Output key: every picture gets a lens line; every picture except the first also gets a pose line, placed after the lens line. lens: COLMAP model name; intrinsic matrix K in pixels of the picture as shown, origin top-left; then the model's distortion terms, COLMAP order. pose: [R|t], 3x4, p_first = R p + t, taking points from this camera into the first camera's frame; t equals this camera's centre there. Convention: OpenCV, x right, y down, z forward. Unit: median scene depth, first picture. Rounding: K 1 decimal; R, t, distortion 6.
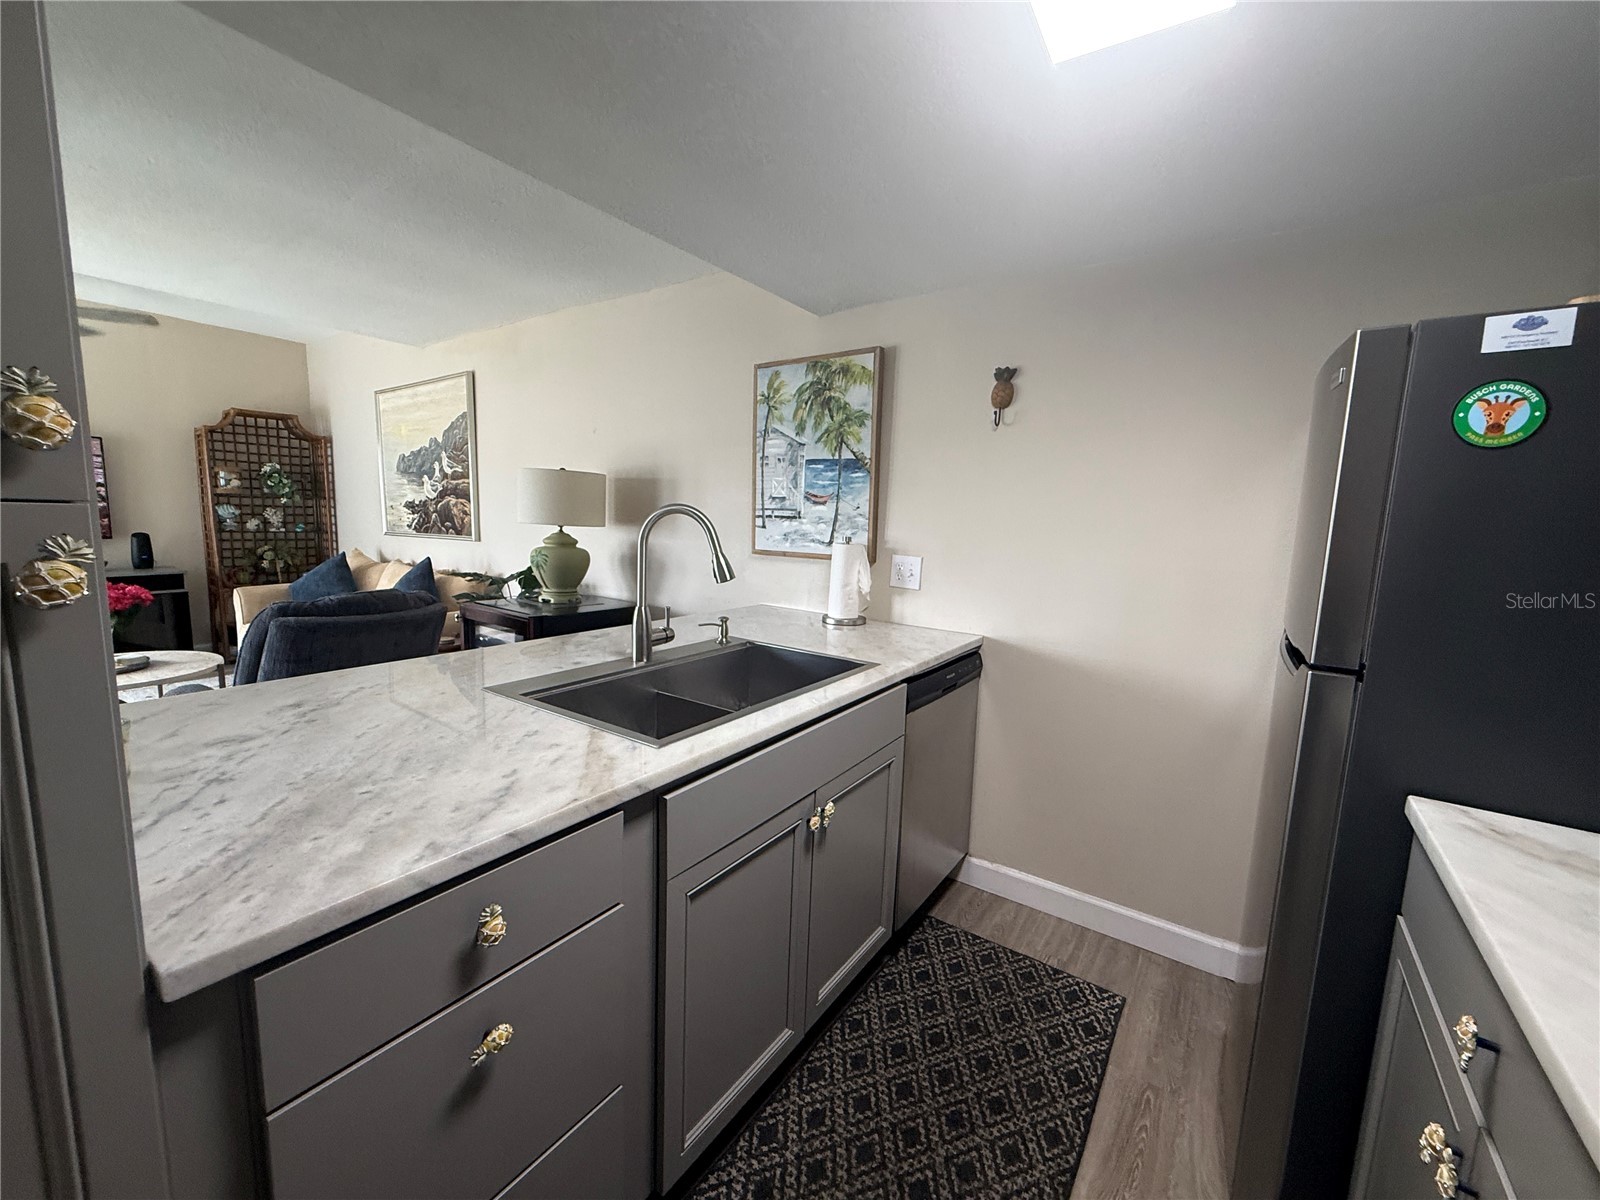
lens RADIAL K [[646.8, 0, 795.4], [0, 646.8, 599.6], [0, 0, 1]] dist [0.008298, 0.000406]
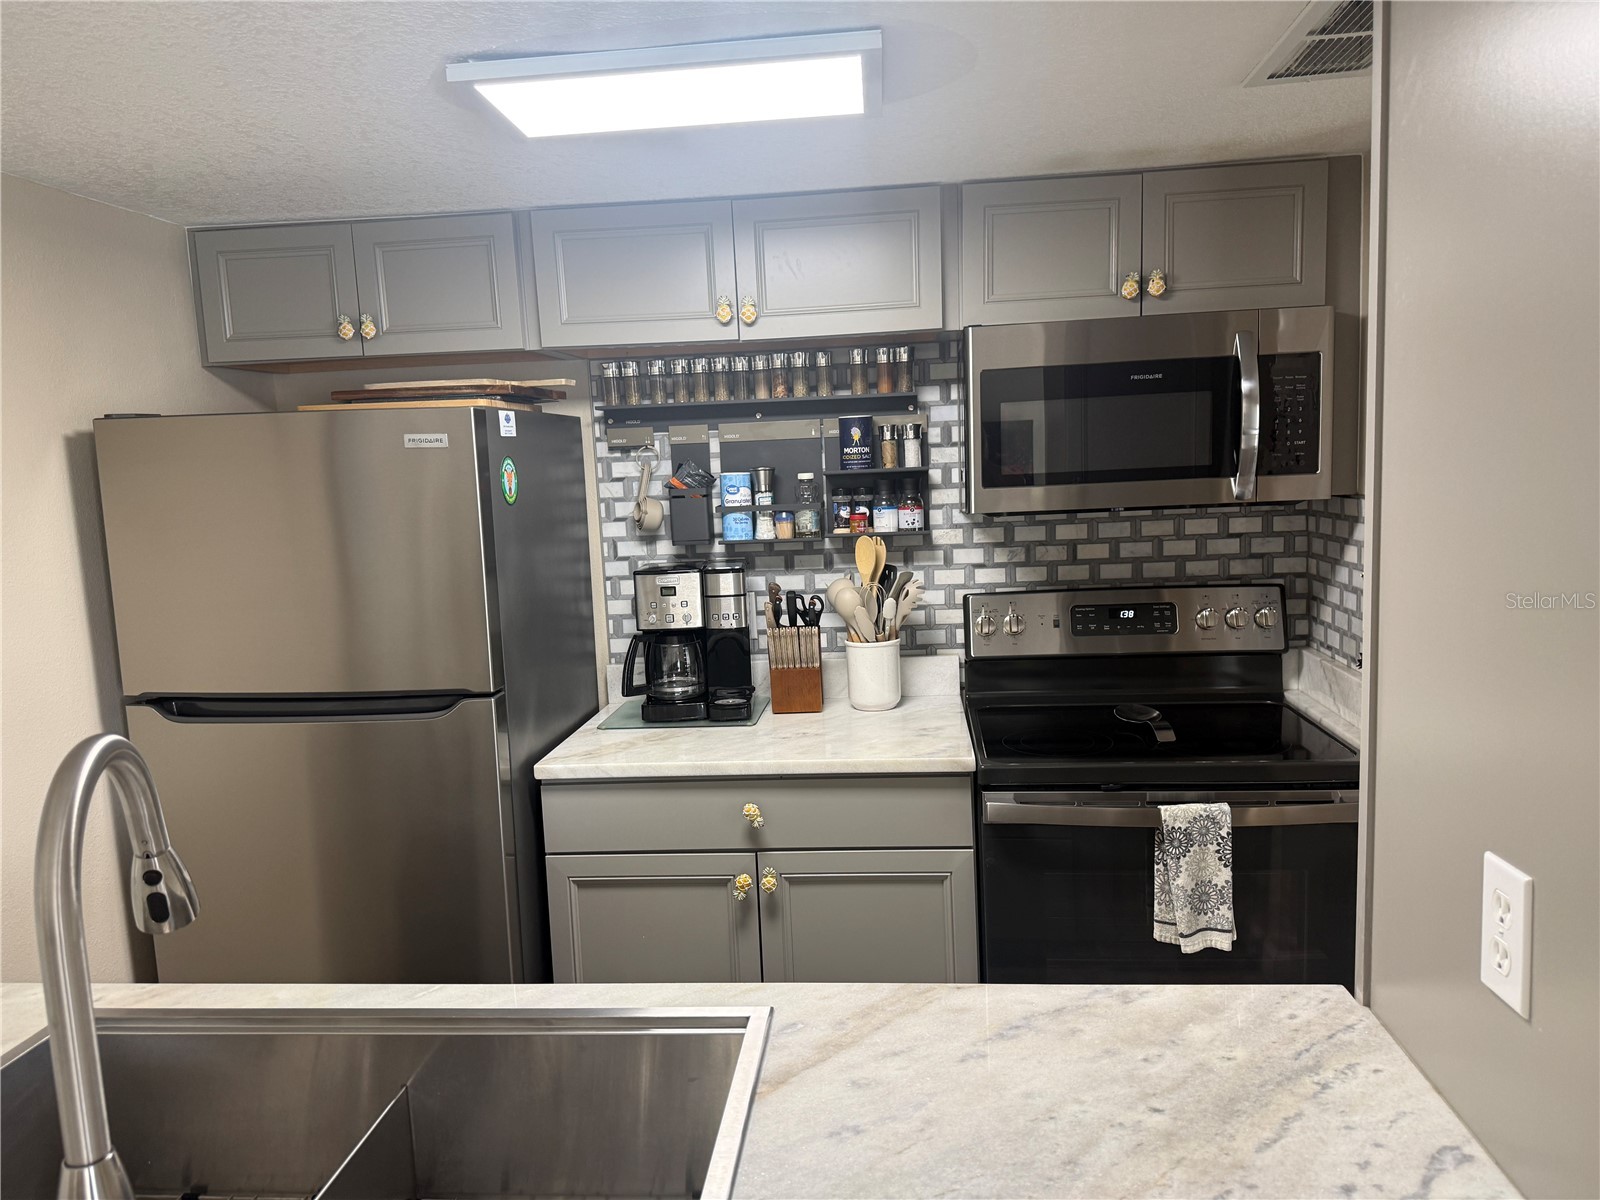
lens RADIAL K [[1137.4, 0, 813.6], [0, 1137.4, 630.5], [0, 0, 1]] dist [0.069130, -0.078157]
pose [[-0.509230, -0.142855, 0.848691, -0.506276], [0.139726, 0.959321, 0.245314, -0.180138], [-0.849212, 0.243506, -0.468555, 0.621046]]
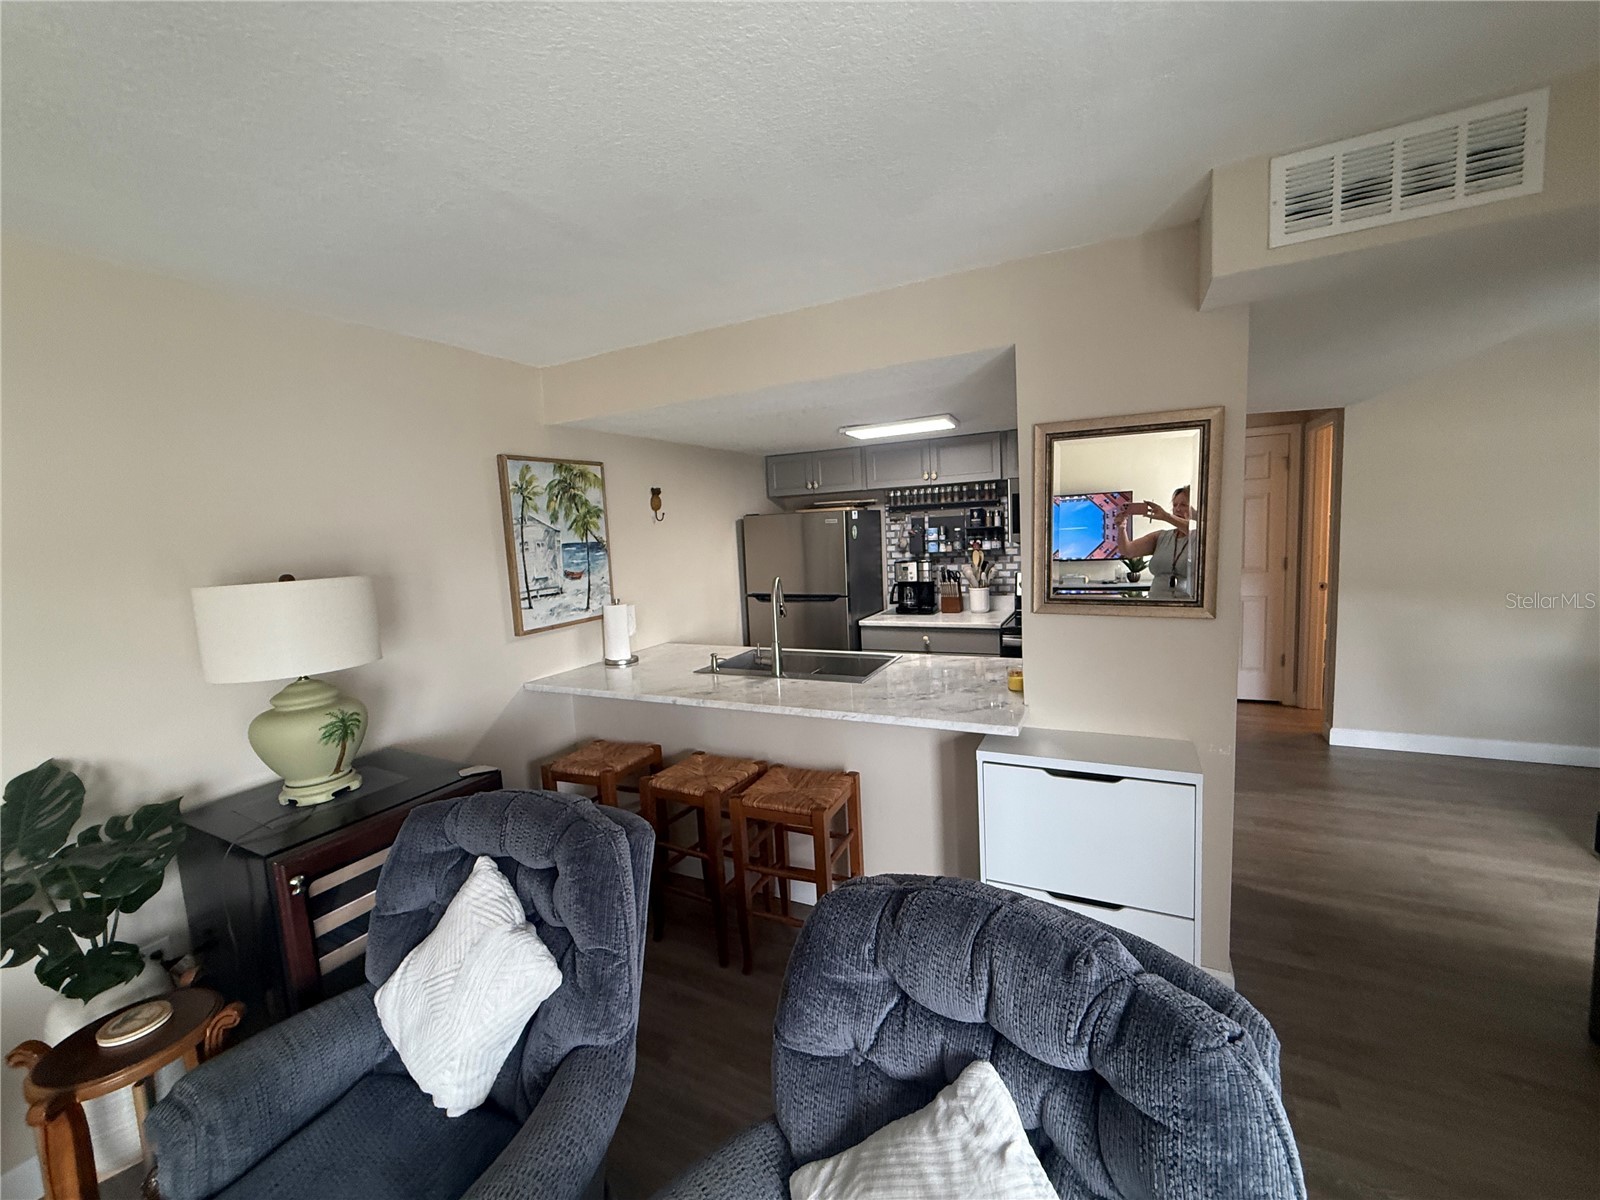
lens RADIAL K [[646.8, 0, 795.3], [0, 646.8, 603.2], [0, 0, 1]] dist [0.008298, 0.000406]
pose [[-0.157948, -0.141554, 0.977249, -1.245239], [0.180031, 0.968956, 0.169450, -0.239587], [-0.970897, 0.202699, -0.127561, 0.774317]]
